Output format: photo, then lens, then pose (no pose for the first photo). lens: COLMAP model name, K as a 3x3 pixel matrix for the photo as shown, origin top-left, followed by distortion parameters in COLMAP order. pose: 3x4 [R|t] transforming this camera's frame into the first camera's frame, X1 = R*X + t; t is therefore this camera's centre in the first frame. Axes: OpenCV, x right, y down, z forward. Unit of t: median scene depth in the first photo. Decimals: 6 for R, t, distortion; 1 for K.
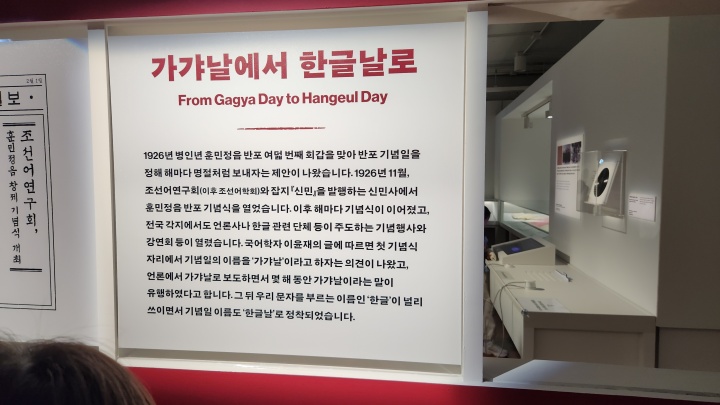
lens RADIAL K [[522.0, 0, 357.6], [0, 522.0, 207.4], [0, 0, 1]] dist [0.031298, -0.003375]
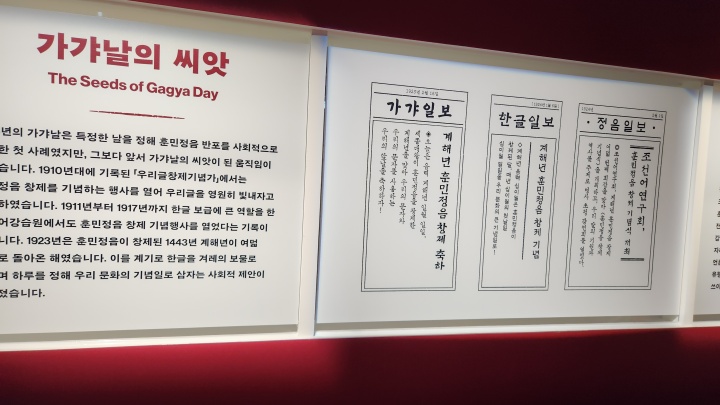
lens RADIAL K [[438.0, 0, 360.0], [0, 438.0, 196.0], [0, 0, 1]] dist [0.012868, -0.009141]
pose [[0.923575, 0.030924, 0.382169, -0.211384], [-0.032495, 0.999469, -0.002344, -0.001622], [-0.382039, -0.010254, 0.924089, 0.033356]]
